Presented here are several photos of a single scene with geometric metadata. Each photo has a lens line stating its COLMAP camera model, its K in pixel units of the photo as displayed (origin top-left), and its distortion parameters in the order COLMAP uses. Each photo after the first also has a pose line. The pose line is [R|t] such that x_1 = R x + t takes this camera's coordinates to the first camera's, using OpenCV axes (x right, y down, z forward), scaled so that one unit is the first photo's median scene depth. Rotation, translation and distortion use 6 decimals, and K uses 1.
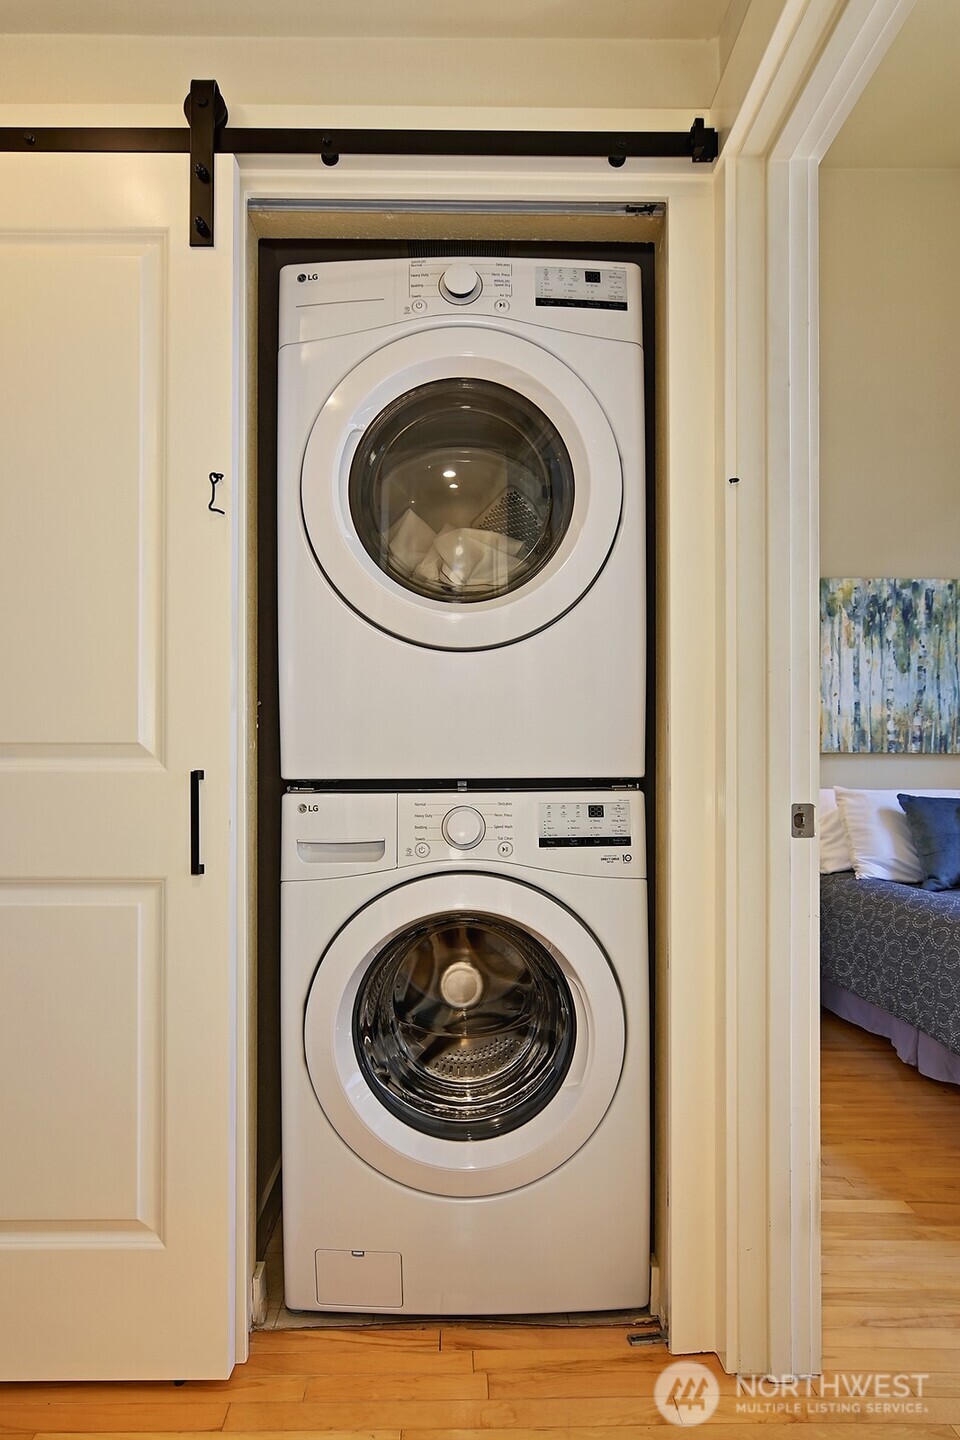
lens RADIAL K [[773.0, 0, 478.5], [0, 773.0, 752.8], [0, 0, 1]] dist [-0.002275, 0.000271]
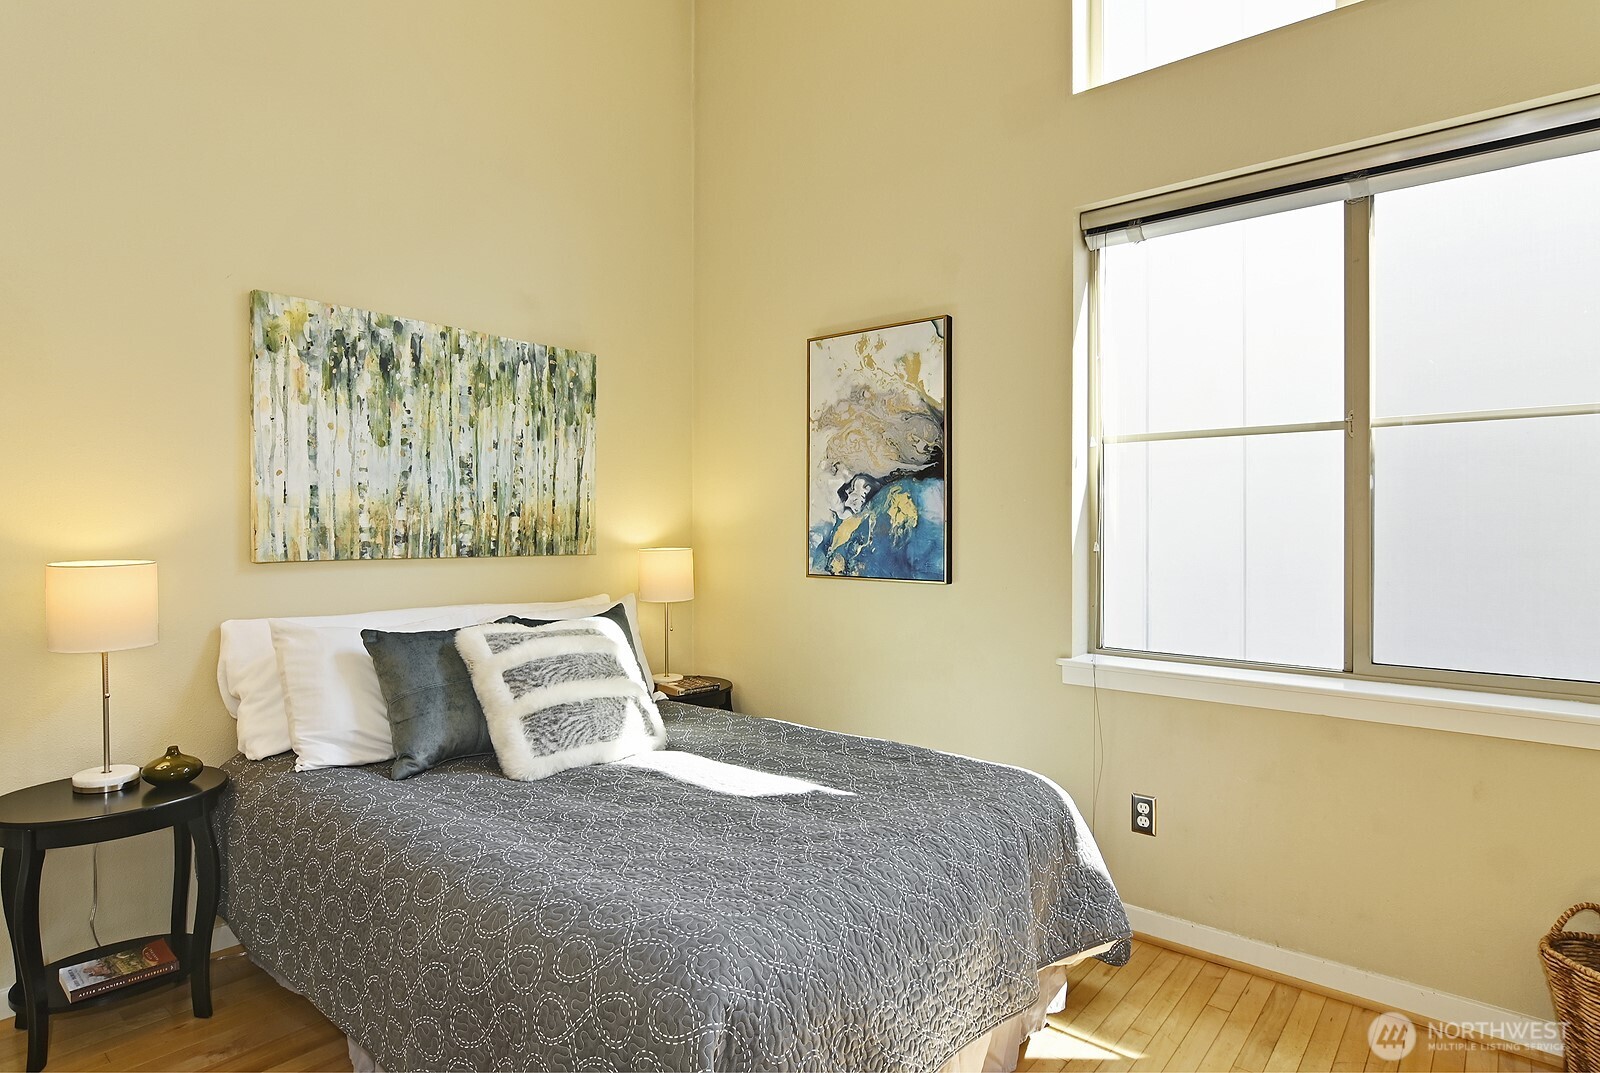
lens RADIAL K [[906.3, 0, 800.0], [0, 906.3, 536.5], [0, 0, 1]] dist [-0.004803, -0.001123]
pose [[0.627621, -0.011154, 0.778440, 0.141933], [-0.001602, 0.999877, 0.015618, -0.033942], [-0.778518, -0.011049, 0.627525, 0.175806]]
